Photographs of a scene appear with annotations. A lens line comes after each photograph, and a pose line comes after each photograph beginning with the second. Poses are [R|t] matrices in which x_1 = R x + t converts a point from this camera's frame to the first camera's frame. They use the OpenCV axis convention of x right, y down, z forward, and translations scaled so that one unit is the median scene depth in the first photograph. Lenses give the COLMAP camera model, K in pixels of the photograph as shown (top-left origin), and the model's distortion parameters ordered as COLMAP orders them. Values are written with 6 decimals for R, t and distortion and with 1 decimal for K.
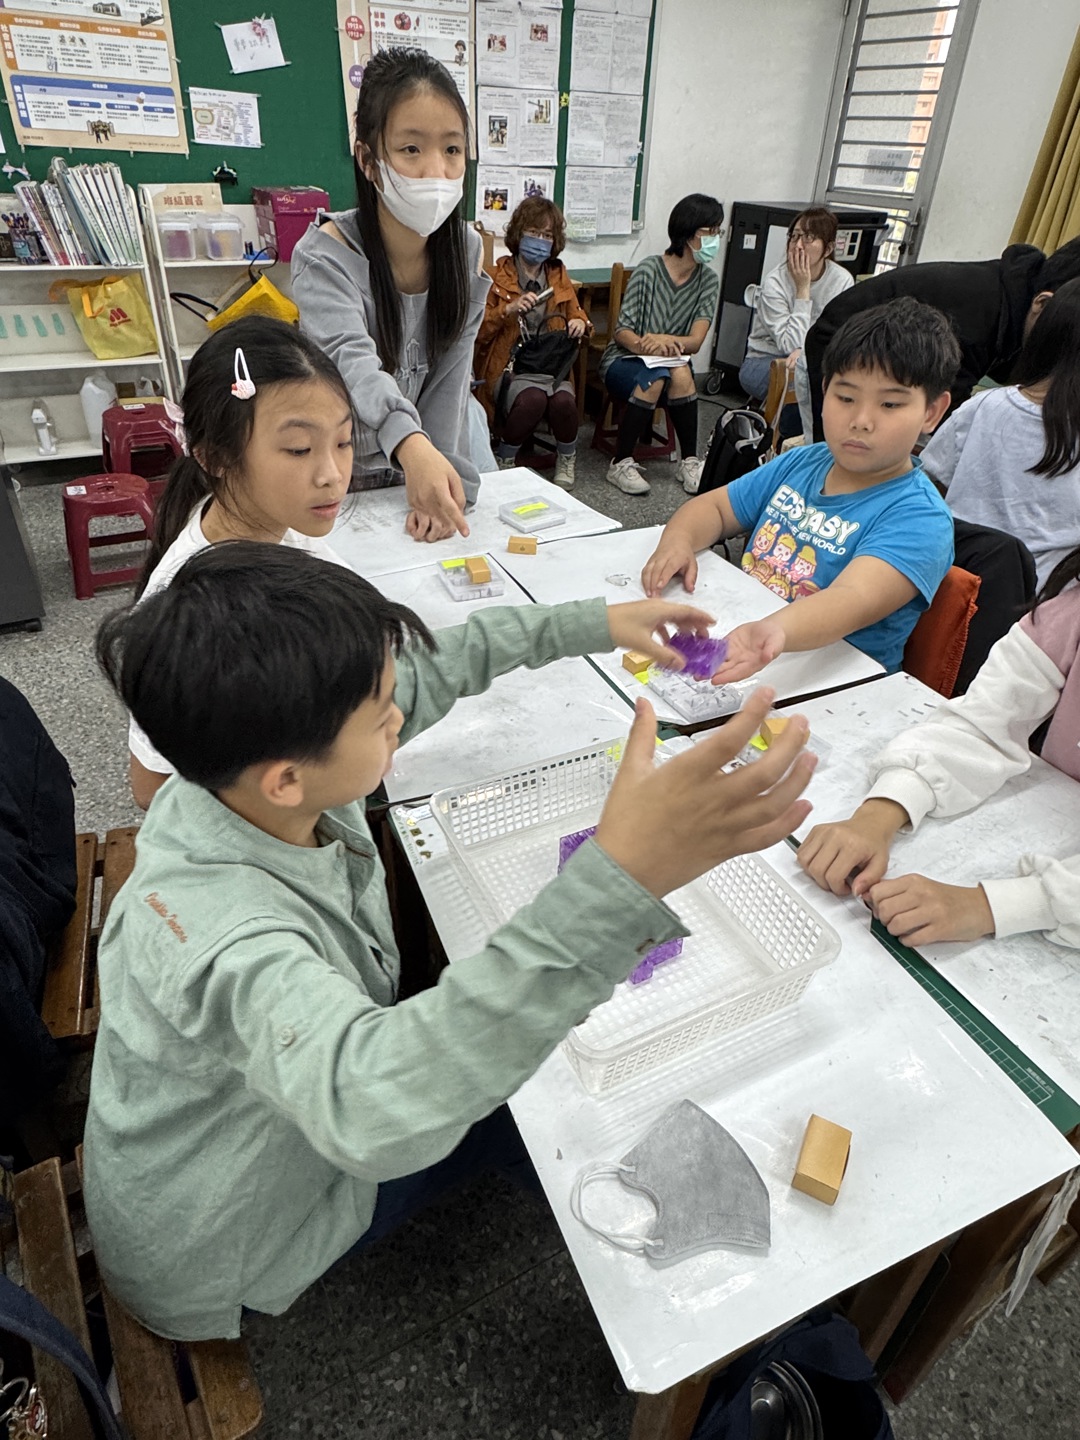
lens RADIAL K [[875.8, 0, 539.1], [0, 875.8, 720.2], [0, 0, 1]] dist [-0.000279, -0.001225]
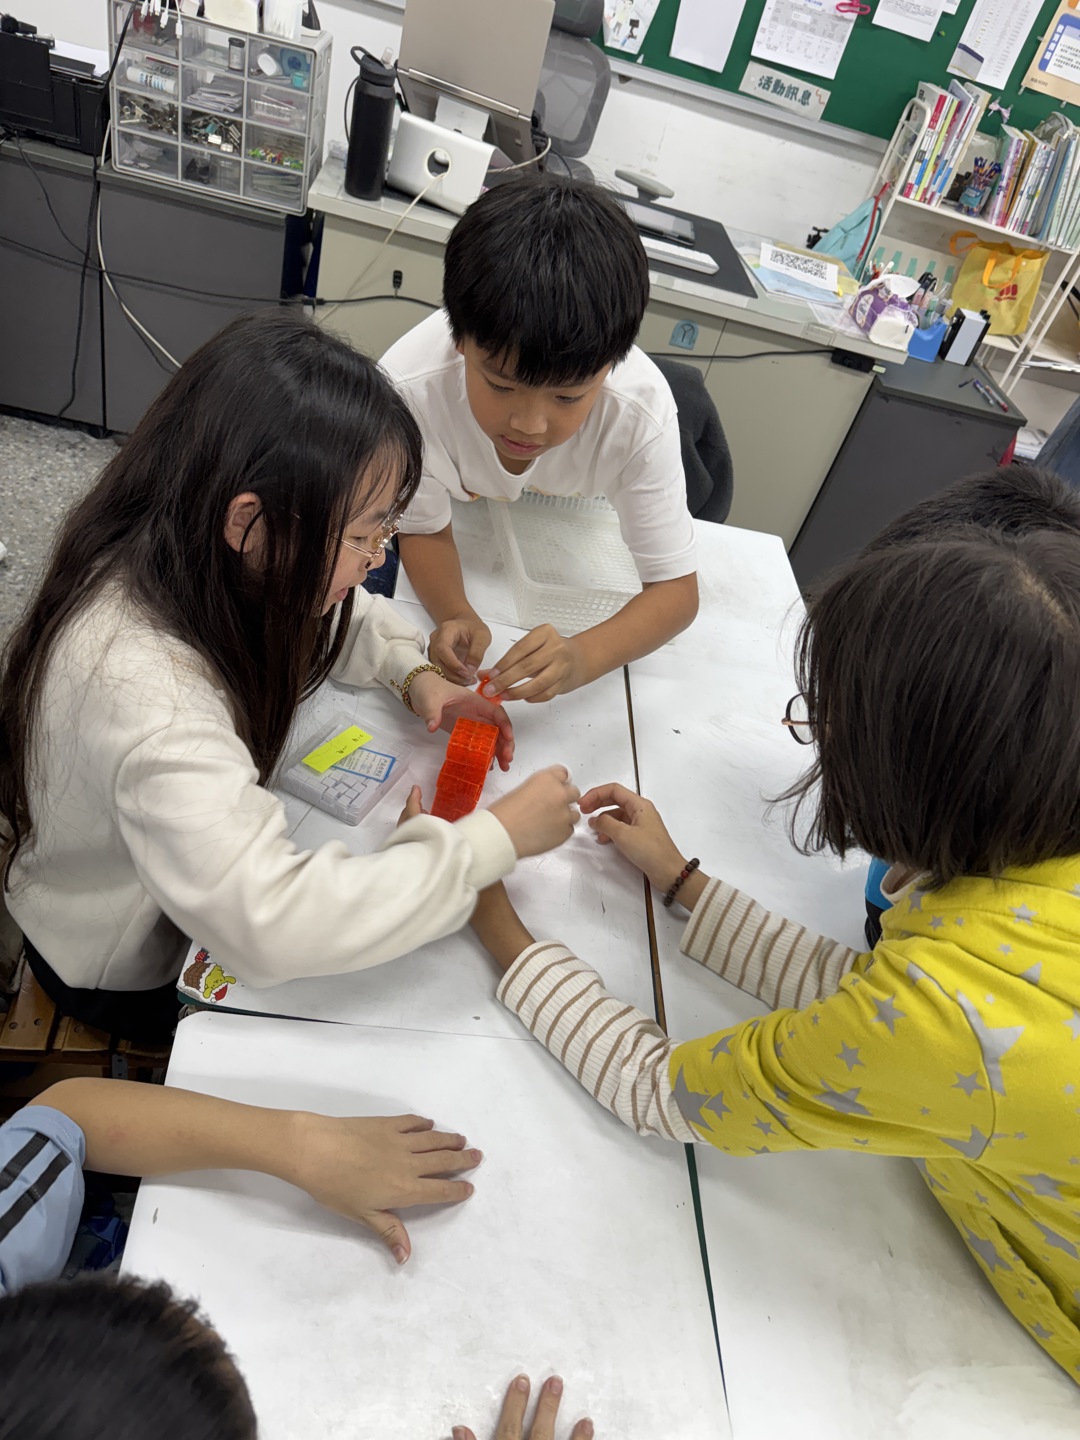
lens RADIAL K [[999.2, 0, 544.0], [0, 999.2, 722.0], [0, 0, 1]] dist [-0.005296, 0.000746]
pose [[0.867521, 0.443202, -0.225787, -0.472147], [-0.430476, 0.896404, 0.105594, 0.029698], [0.249196, 0.005591, 0.968437, -0.103117]]
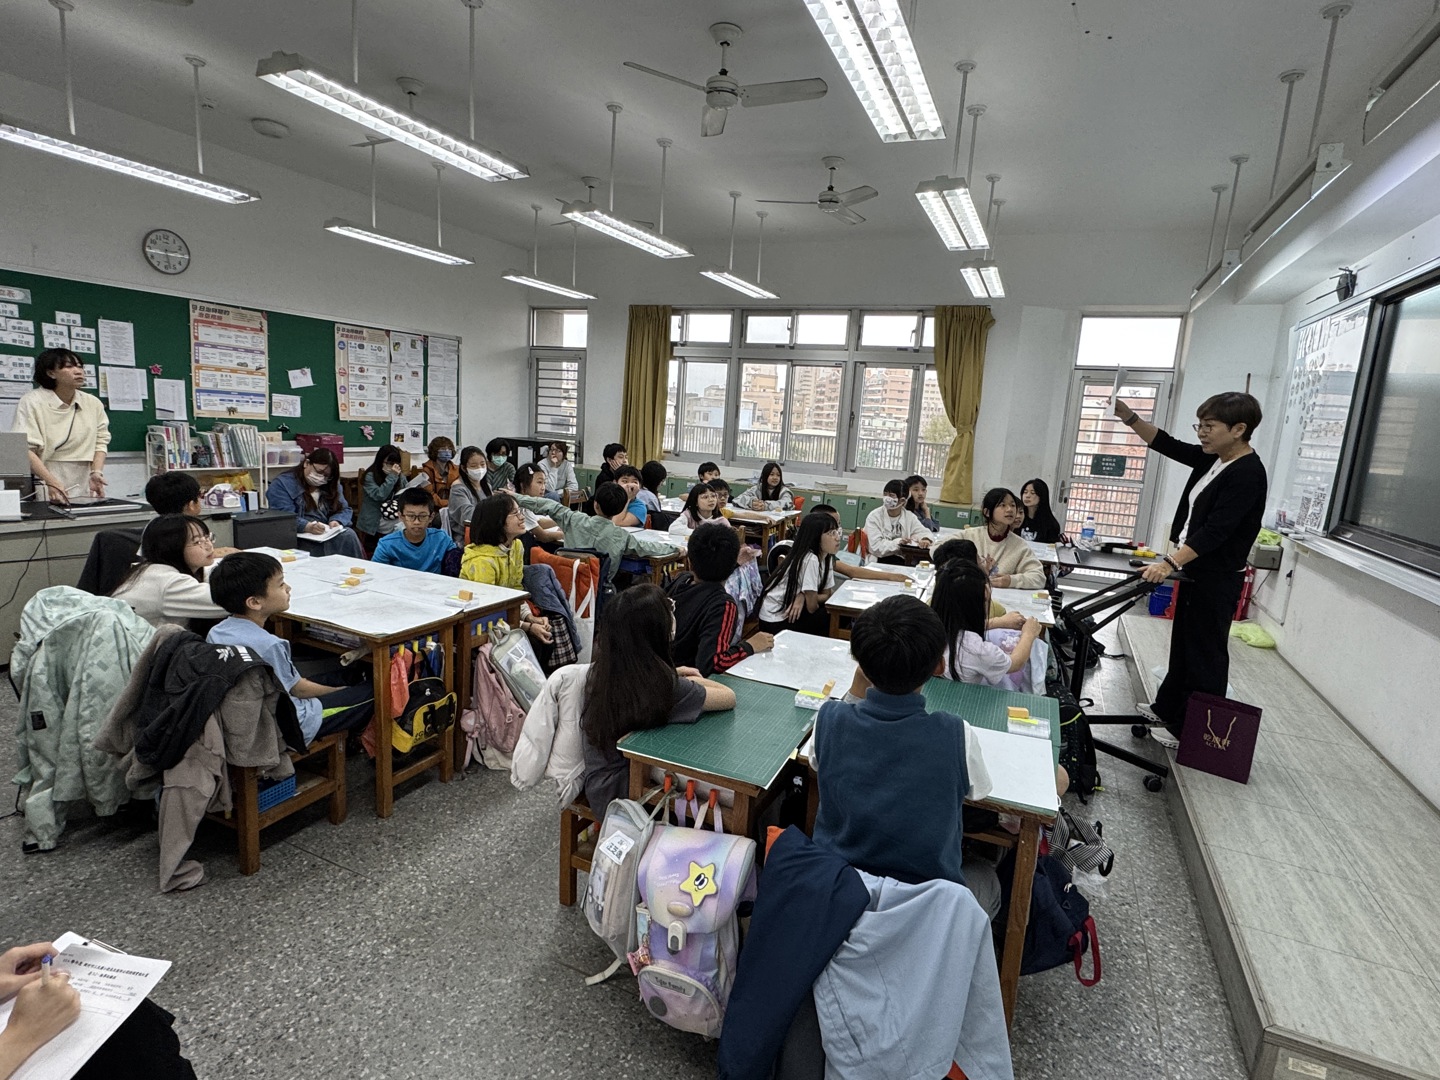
lens RADIAL K [[742.4, 0, 717.6], [0, 742.4, 541.8], [0, 0, 1]] dist [0.002482, 0.000030]
pose [[0.807048, -0.085800, 0.584219, -0.612702], [0.299404, 0.912231, -0.279629, 0.452483], [-0.508950, 0.400592, 0.761903, -0.809962]]
